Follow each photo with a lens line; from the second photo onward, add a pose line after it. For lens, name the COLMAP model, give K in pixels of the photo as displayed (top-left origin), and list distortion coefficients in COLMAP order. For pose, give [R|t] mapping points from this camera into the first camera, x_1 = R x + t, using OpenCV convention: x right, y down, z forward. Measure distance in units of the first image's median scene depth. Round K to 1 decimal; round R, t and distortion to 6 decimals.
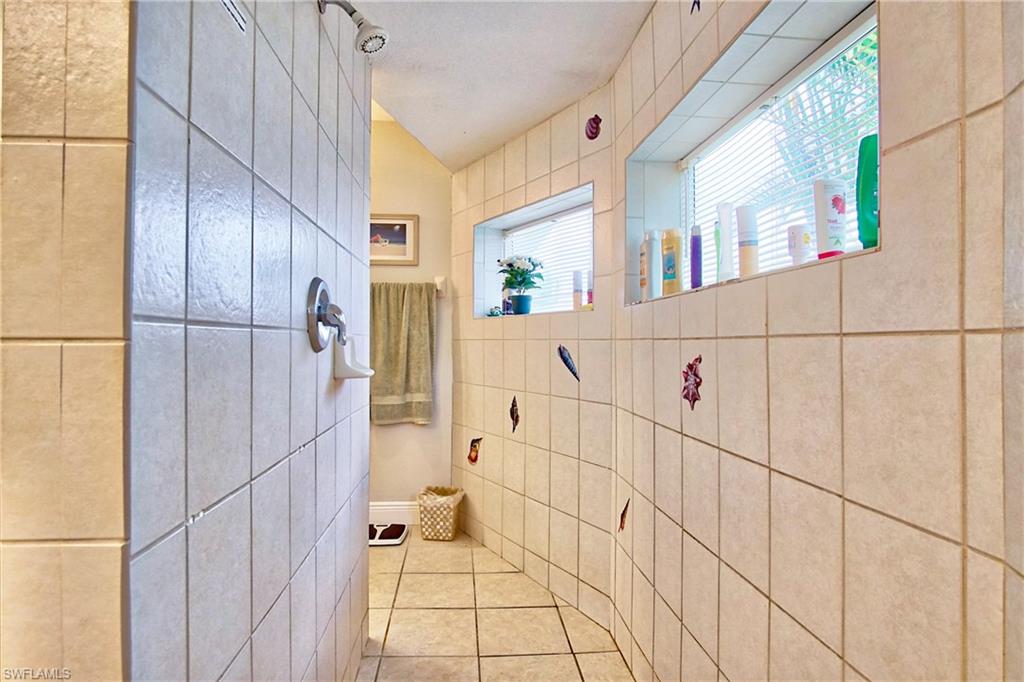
lens RADIAL K [[548.4, 0, 509.0], [0, 548.4, 343.1], [0, 0, 1]] dist [-0.020415, 0.004611]
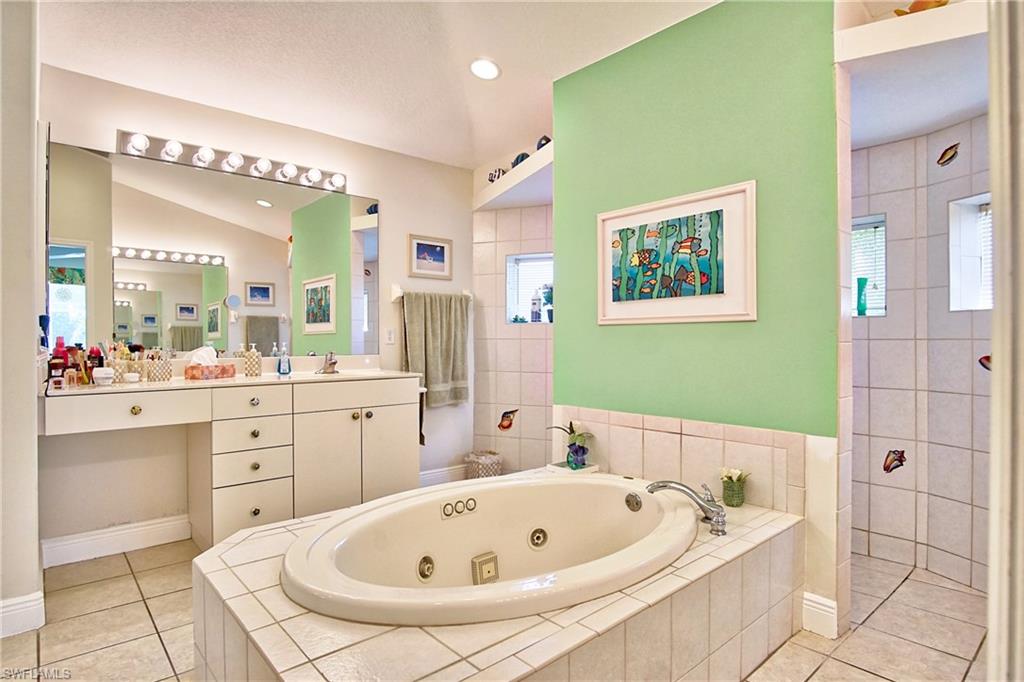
lens RADIAL K [[548.4, 0, 512.7], [0, 548.4, 340.6], [0, 0, 1]] dist [-0.020415, 0.004611]
pose [[0.800071, -0.000102, 0.599905, -0.818232], [-0.000560, 0.999999, 0.000918, -0.003506], [-0.599905, -0.001070, 0.800071, -0.098173]]
